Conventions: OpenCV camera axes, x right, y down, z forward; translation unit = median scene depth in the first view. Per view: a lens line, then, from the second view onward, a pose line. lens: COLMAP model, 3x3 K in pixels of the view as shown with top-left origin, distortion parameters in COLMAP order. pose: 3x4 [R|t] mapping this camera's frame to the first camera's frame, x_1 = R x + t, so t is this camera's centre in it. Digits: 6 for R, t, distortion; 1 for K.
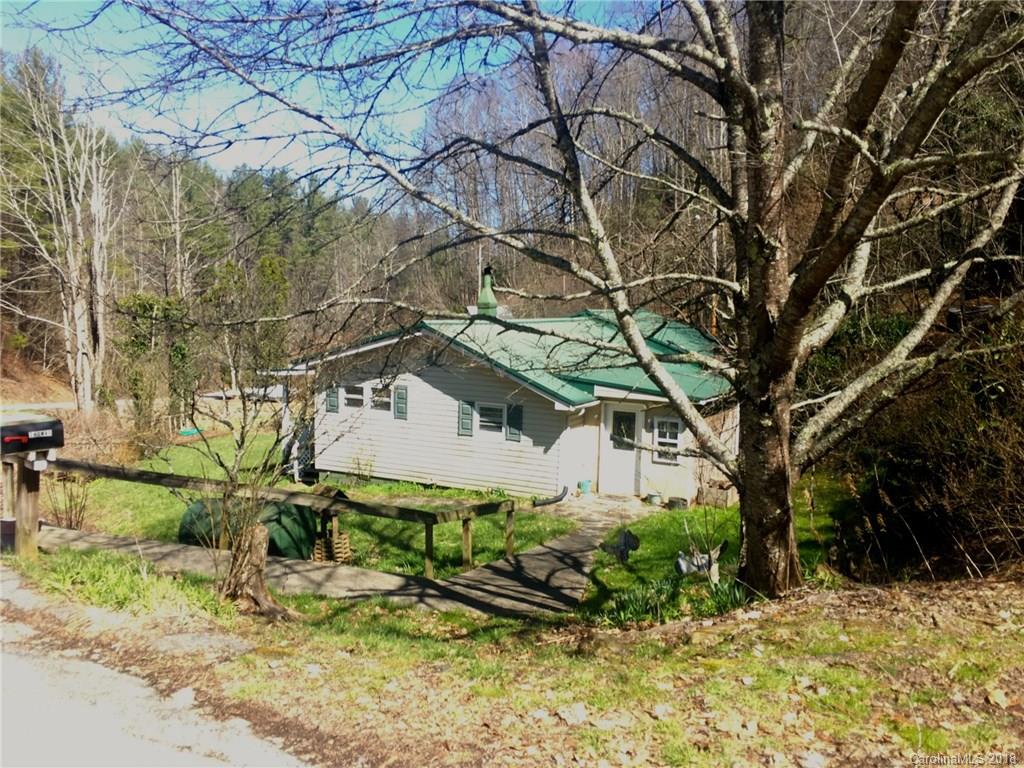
lens RADIAL K [[961.4, 0, 512.0], [0, 961.4, 384.0], [0, 0, 1]] dist [0.007242, 0.010364]
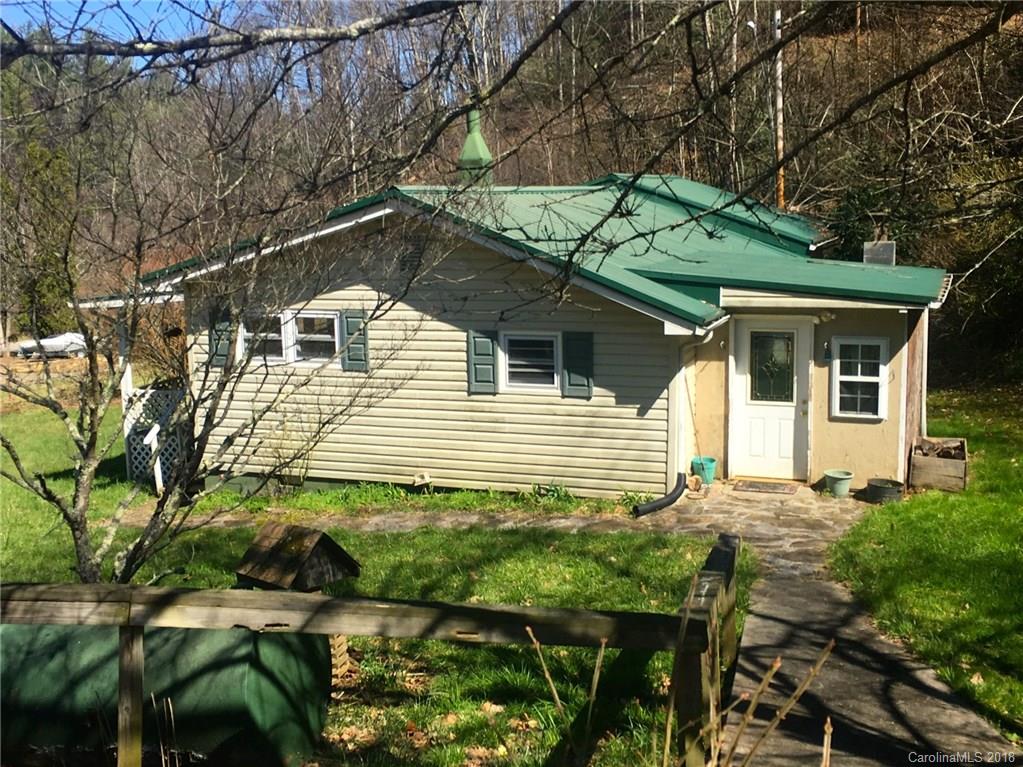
lens RADIAL K [[1245.4, 0, 511.5], [0, 1245.4, 383.5], [0, 0, 1]] dist [0.066972, 0.003245]
pose [[0.992174, -0.065623, 0.106227, -0.111686], [0.059498, 0.996433, 0.059846, 0.006314], [-0.109775, -0.053057, 0.992539, 0.301172]]
